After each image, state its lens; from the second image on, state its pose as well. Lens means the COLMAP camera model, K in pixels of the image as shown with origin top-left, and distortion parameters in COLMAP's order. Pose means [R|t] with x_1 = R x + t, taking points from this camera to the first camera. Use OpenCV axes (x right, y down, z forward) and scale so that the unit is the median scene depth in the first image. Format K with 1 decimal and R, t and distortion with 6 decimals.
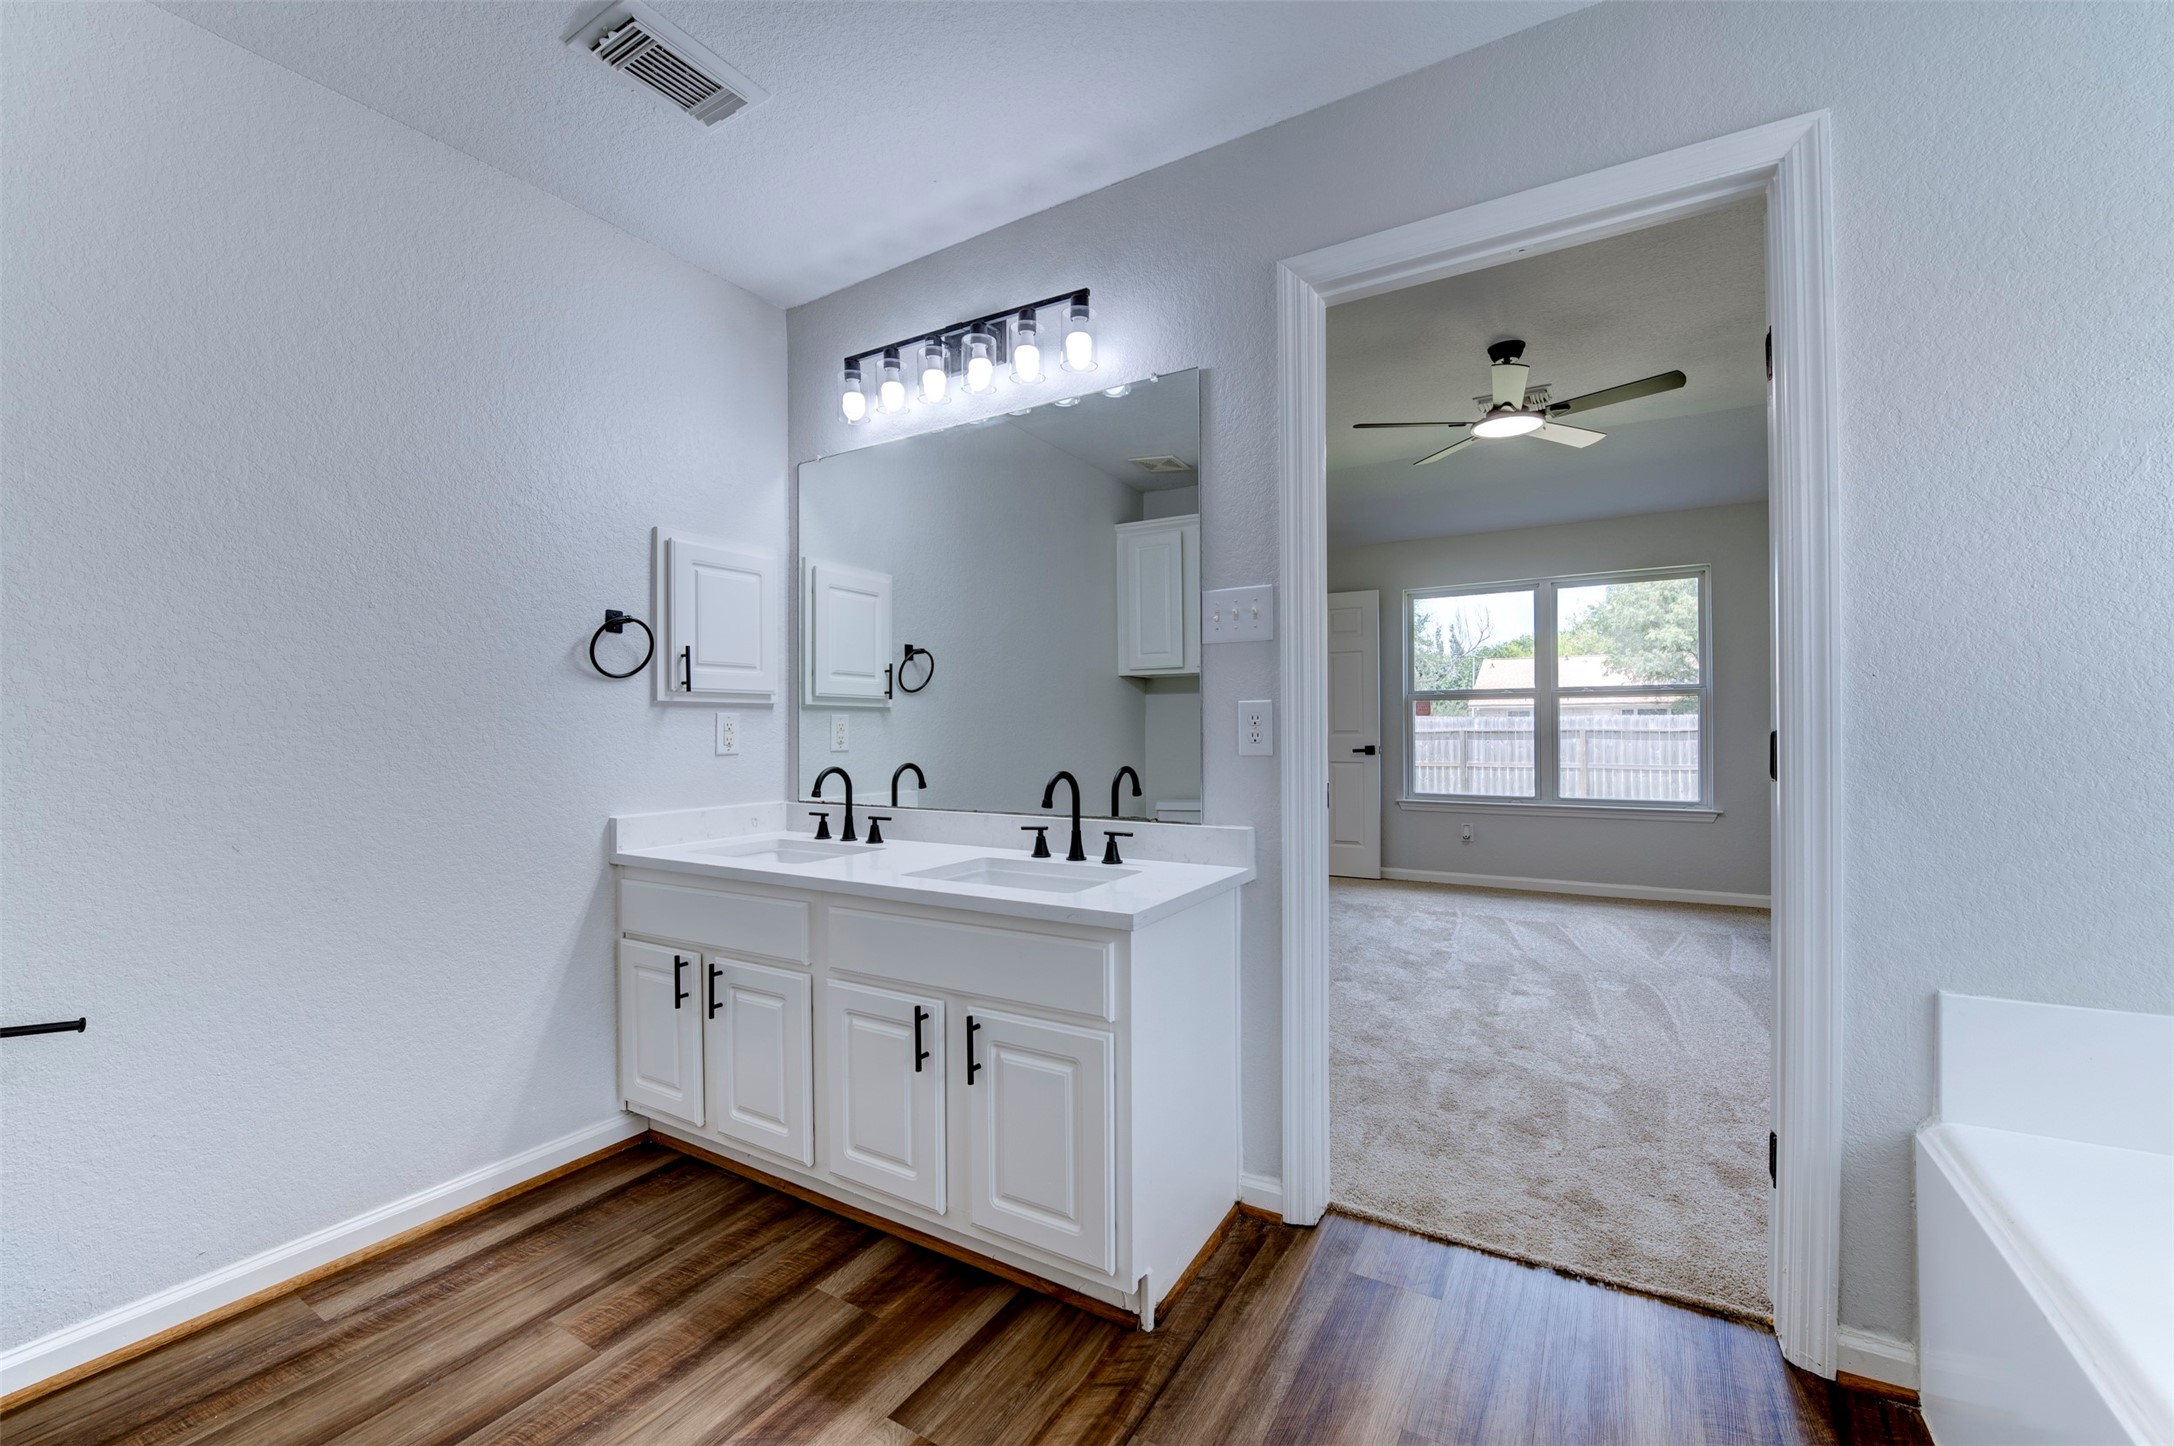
lens RADIAL K [[868.6, 0, 1089.7], [0, 868.6, 724.0], [0, 0, 1]] dist [-0.015138, -0.002295]
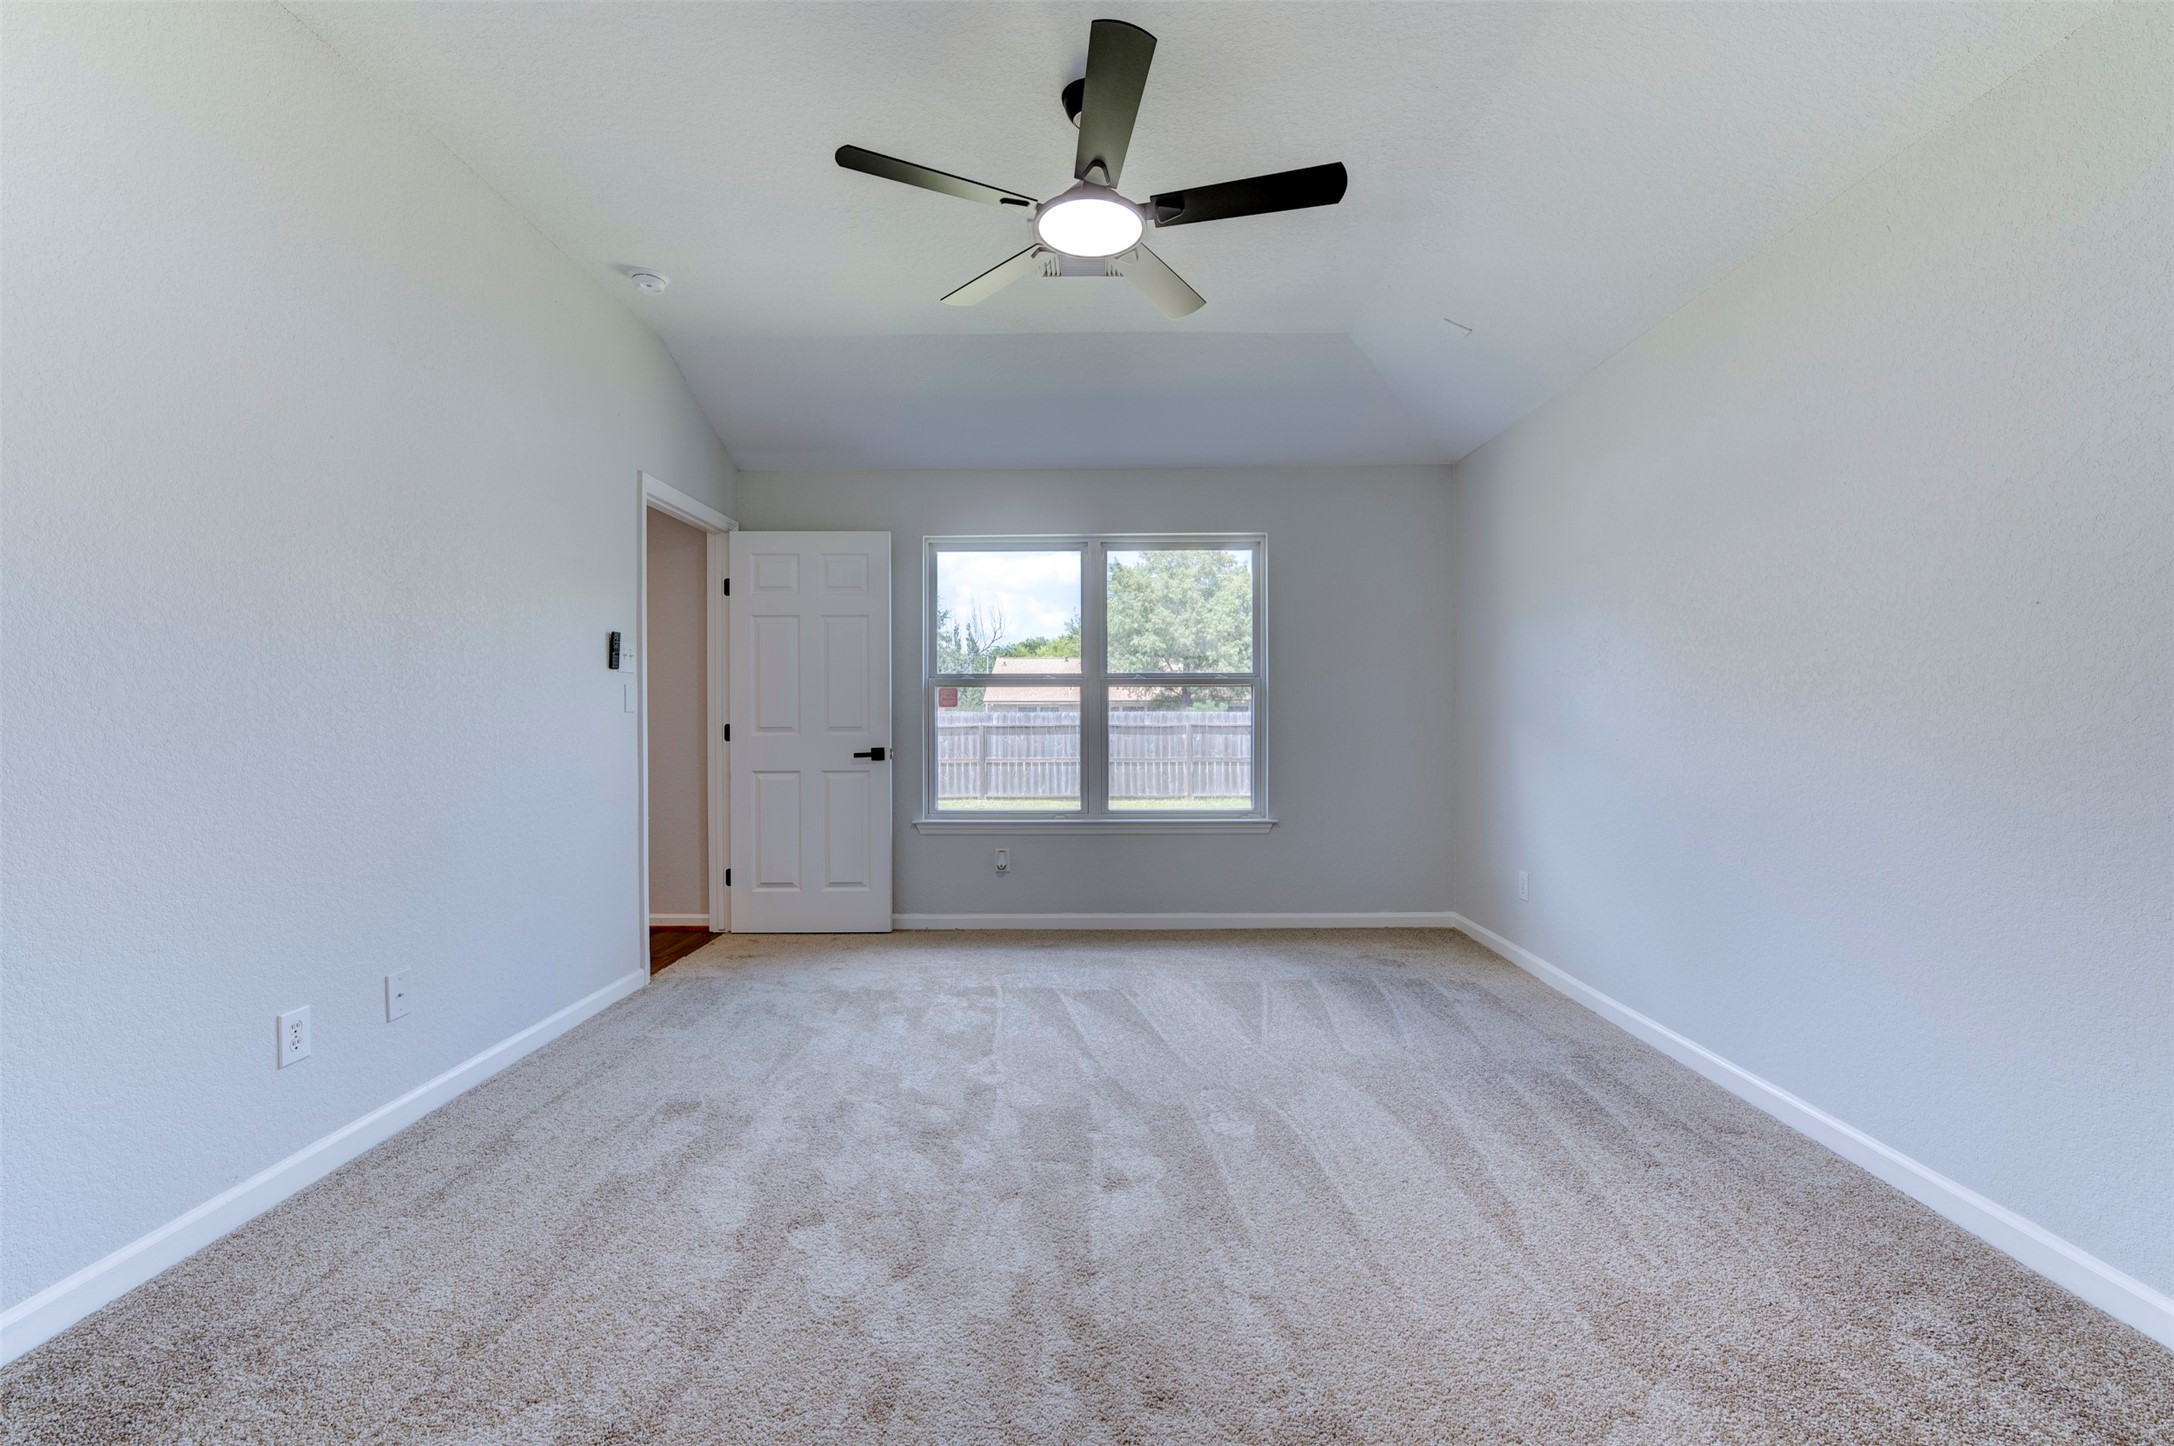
lens RADIAL K [[868.6, 0, 1089.7], [0, 868.6, 724.0], [0, 0, 1]] dist [-0.015138, -0.002295]
pose [[0.859567, 0.001125, 0.511022, 0.110891], [-0.004369, 0.999977, 0.005147, 0.000571], [-0.511005, -0.006657, 0.859552, 0.303924]]
